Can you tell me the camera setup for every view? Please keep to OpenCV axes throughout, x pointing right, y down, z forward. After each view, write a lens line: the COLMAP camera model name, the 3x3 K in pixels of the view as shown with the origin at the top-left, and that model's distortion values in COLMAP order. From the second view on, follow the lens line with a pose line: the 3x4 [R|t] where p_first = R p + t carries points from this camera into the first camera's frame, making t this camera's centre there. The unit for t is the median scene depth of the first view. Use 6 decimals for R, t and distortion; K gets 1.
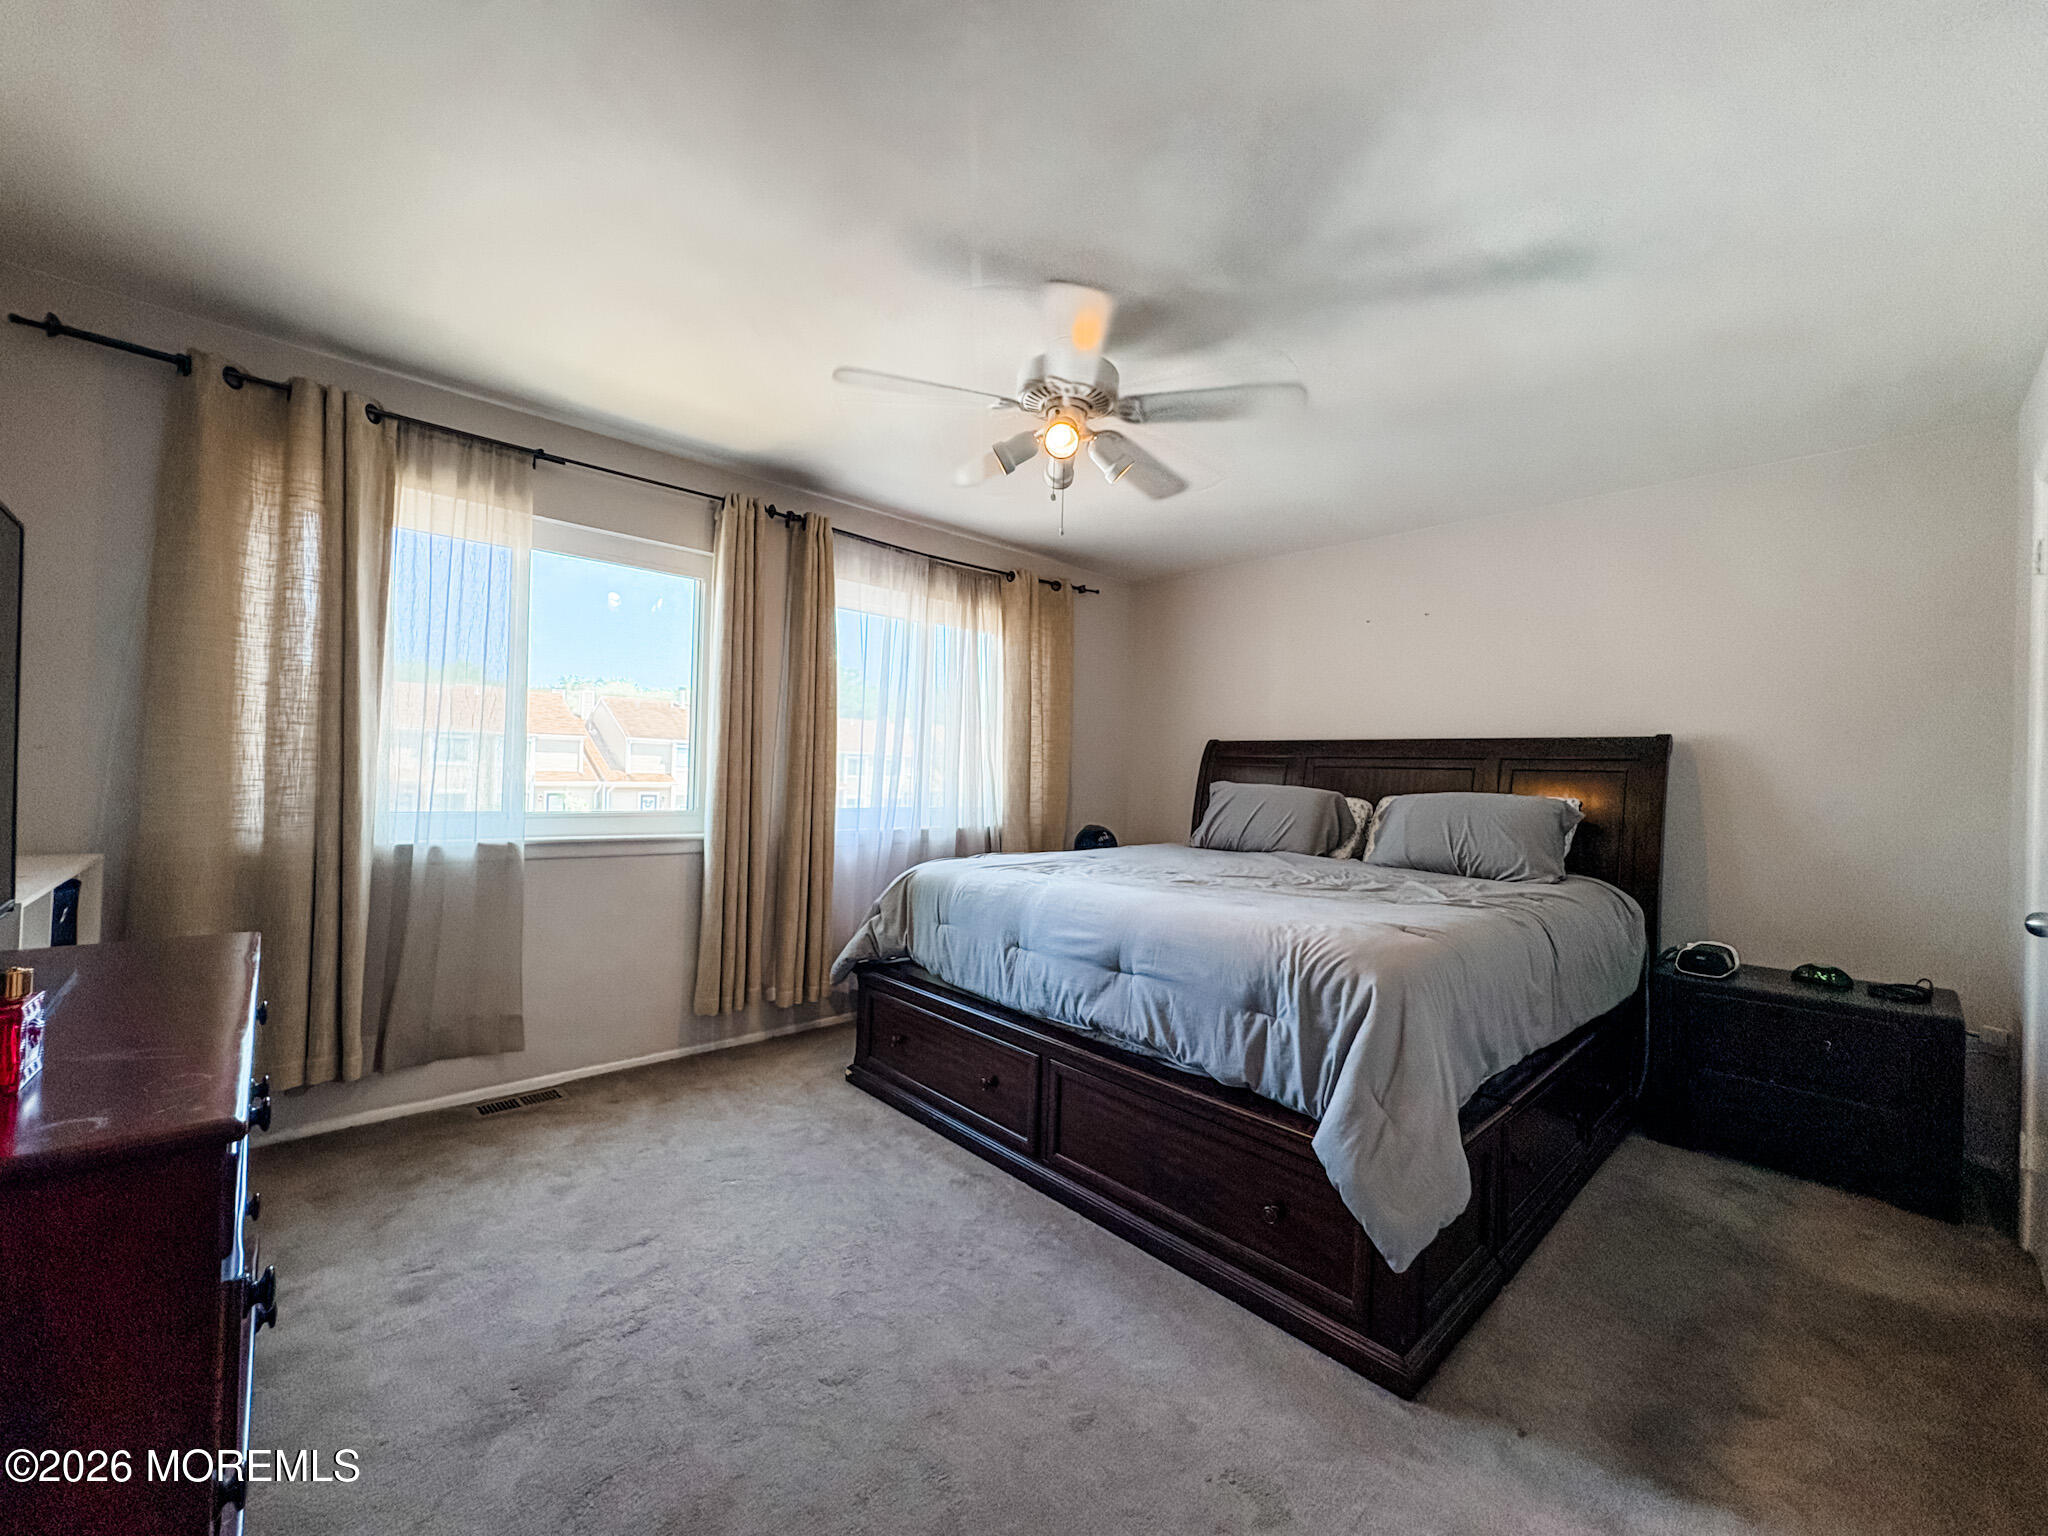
lens RADIAL K [[821.6, 0, 1030.6], [0, 821.6, 766.3], [0, 0, 1]] dist [0.002730, -0.000486]
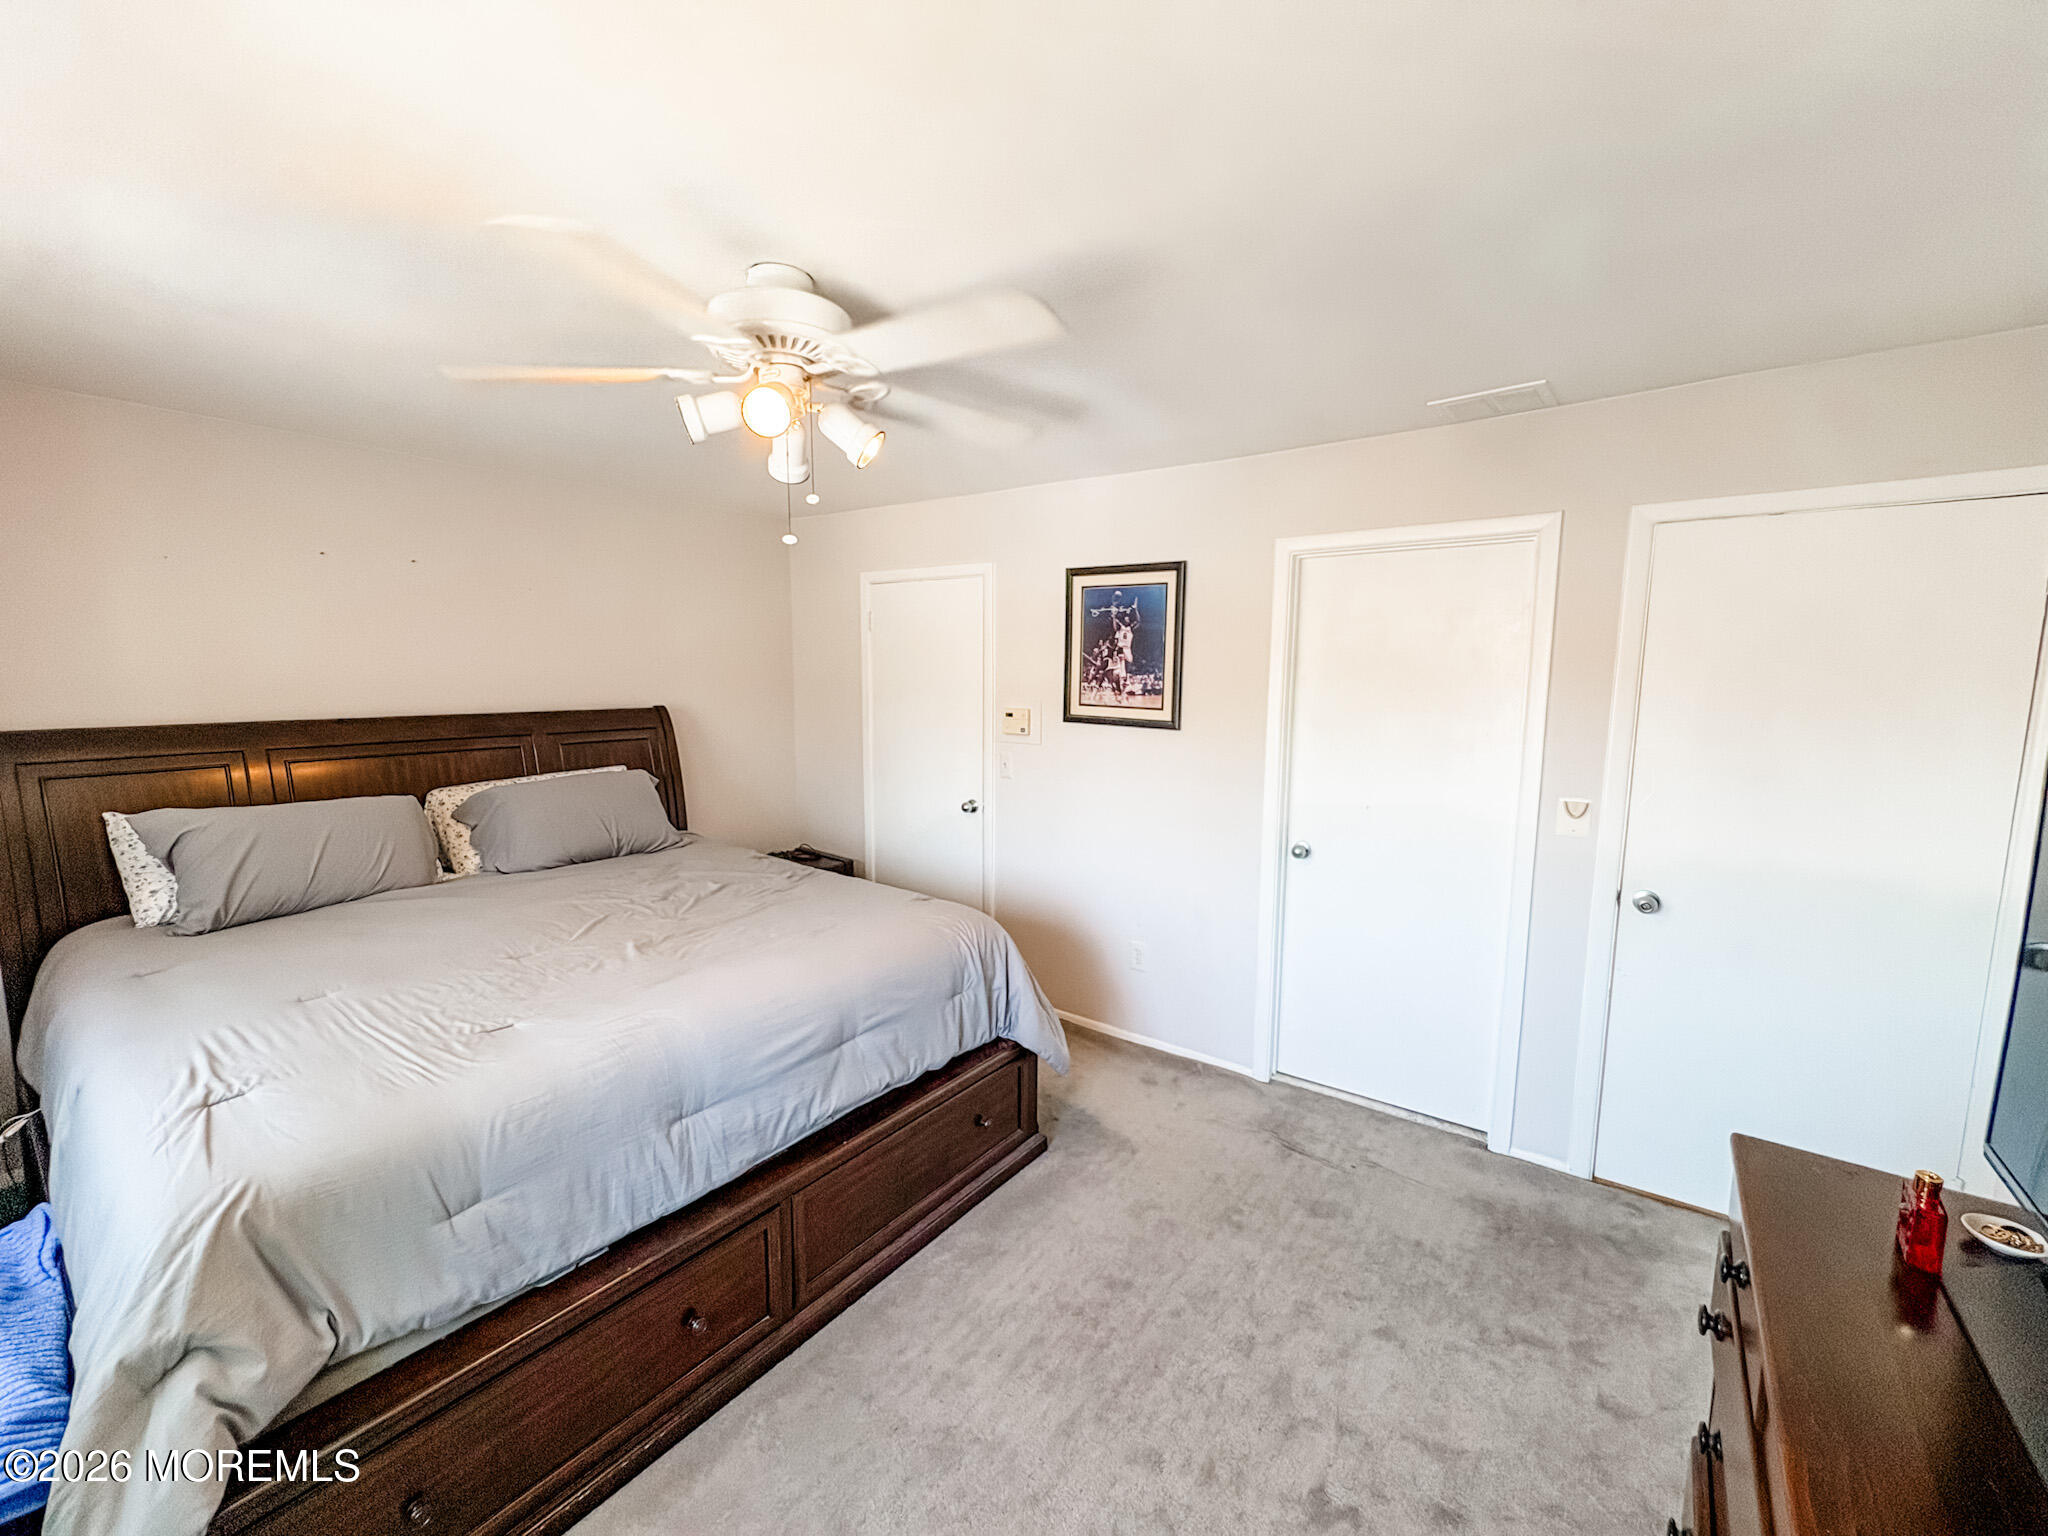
lens RADIAL K [[821.6, 0, 1027.2], [0, 821.6, 770.6], [0, 0, 1]] dist [0.002730, -0.000486]
pose [[-0.181685, -0.152637, 0.971438, -0.750574], [-0.026694, 0.988281, 0.150291, -0.193629], [-0.982995, 0.001374, -0.183630, 0.914702]]
